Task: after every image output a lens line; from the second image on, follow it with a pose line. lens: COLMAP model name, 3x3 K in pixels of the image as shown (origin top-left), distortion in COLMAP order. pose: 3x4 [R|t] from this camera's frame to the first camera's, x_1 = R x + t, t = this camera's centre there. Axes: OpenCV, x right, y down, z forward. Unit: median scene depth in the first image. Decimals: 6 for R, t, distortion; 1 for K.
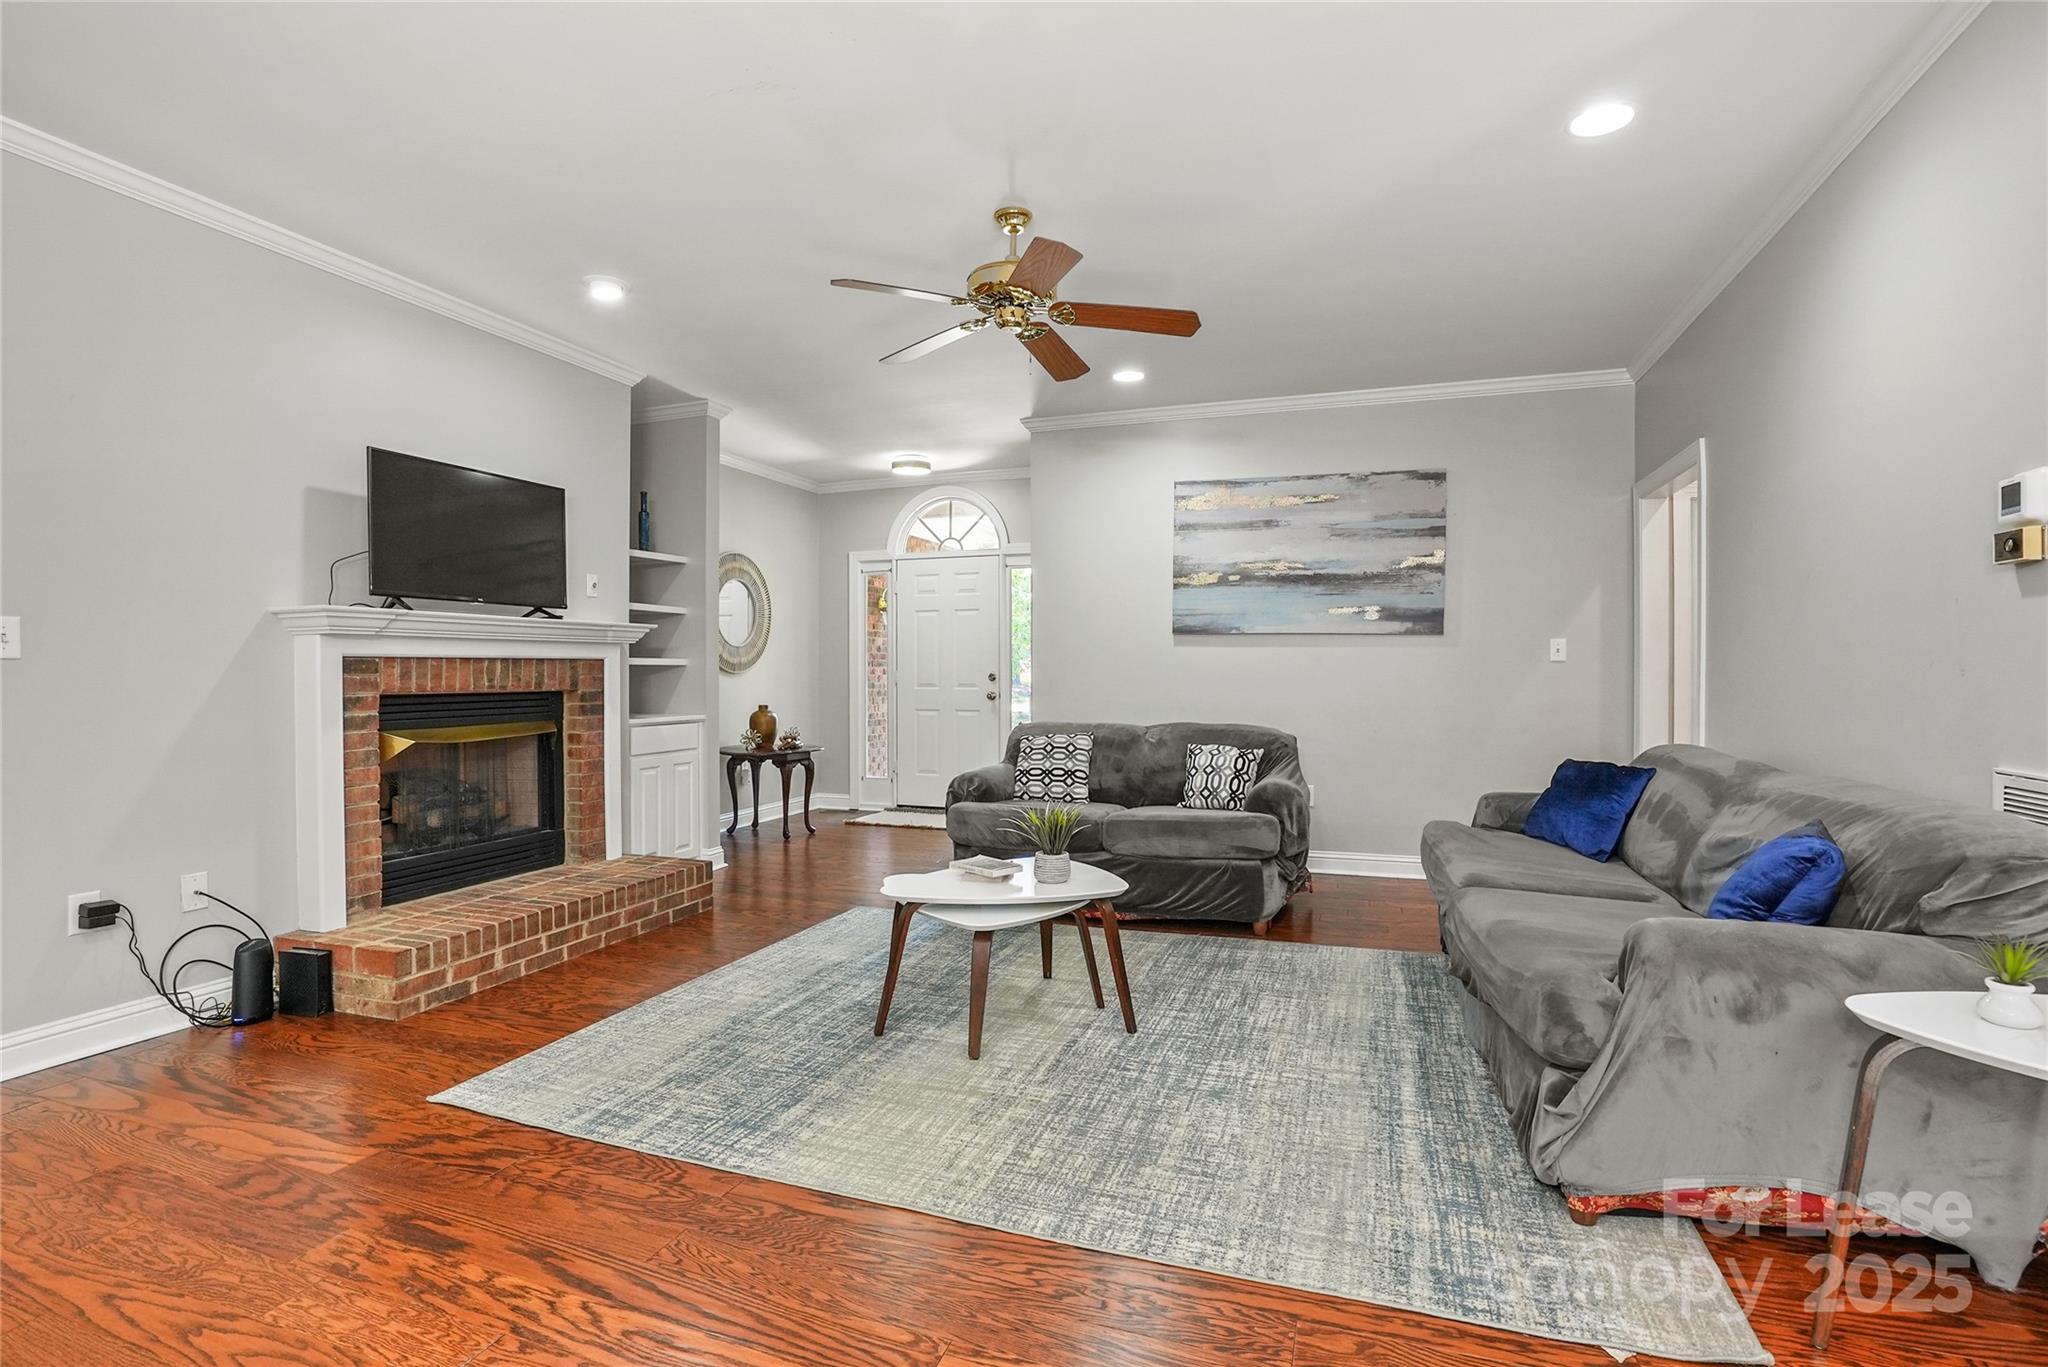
lens RADIAL K [[973.8, 0, 1024.0], [0, 973.8, 683.5], [0, 0, 1]] dist [-0.062642, 0.025026]
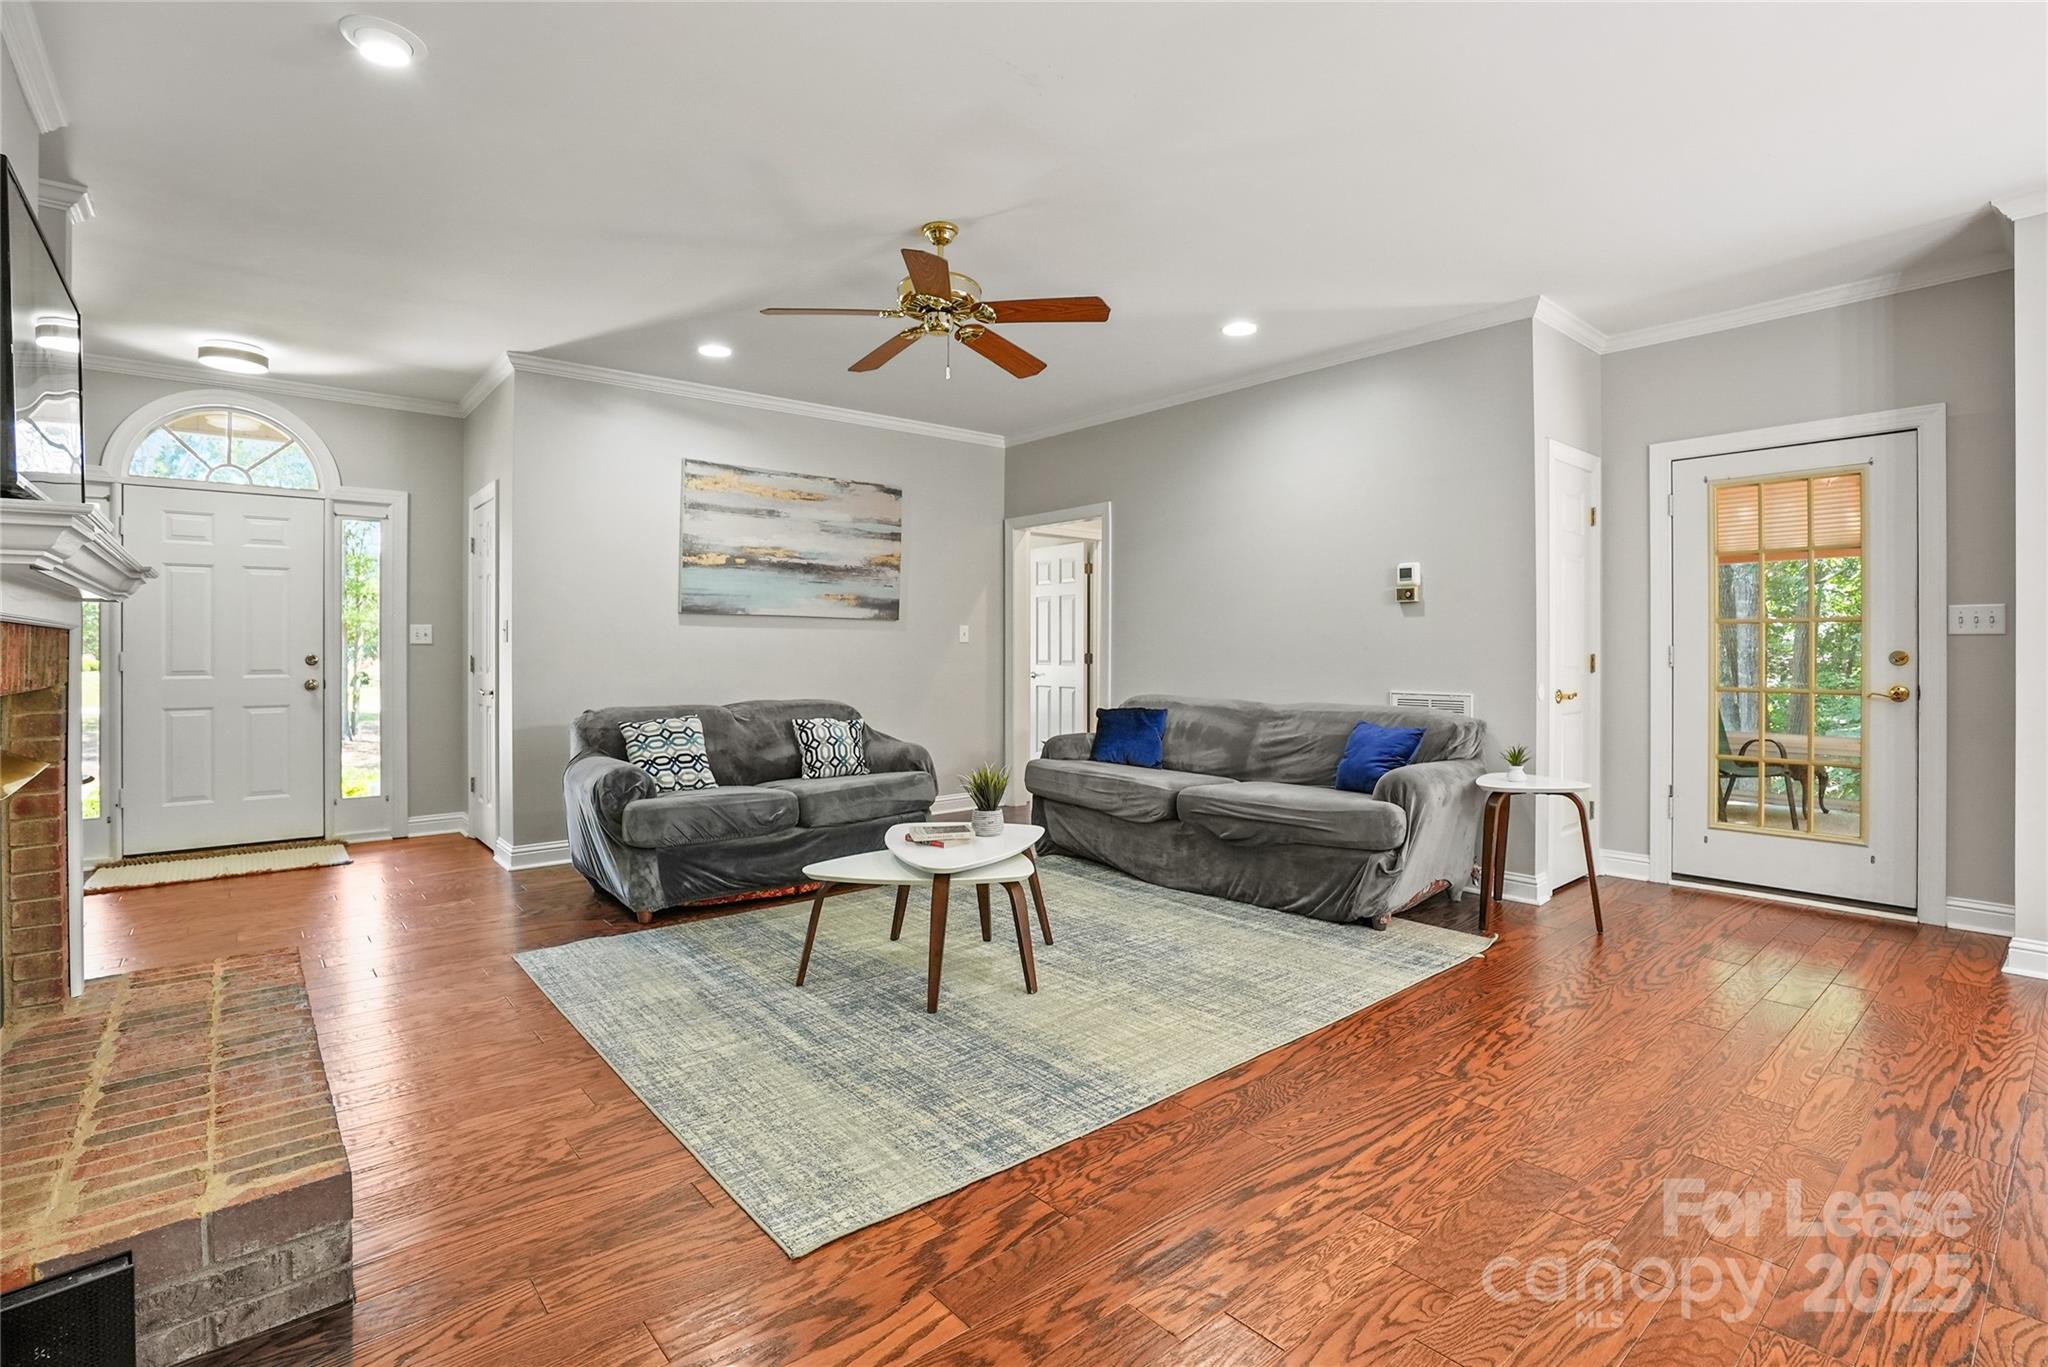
lens RADIAL K [[959.1, 0, 1020.8], [0, 959.1, 661.8], [0, 0, 1]] dist [-0.067293, 0.023404]
pose [[0.507922, -0.012581, 0.861311, -0.726001], [0.013596, 0.999886, 0.006588, -0.004705], [-0.861296, 0.008365, 0.508035, 0.316107]]
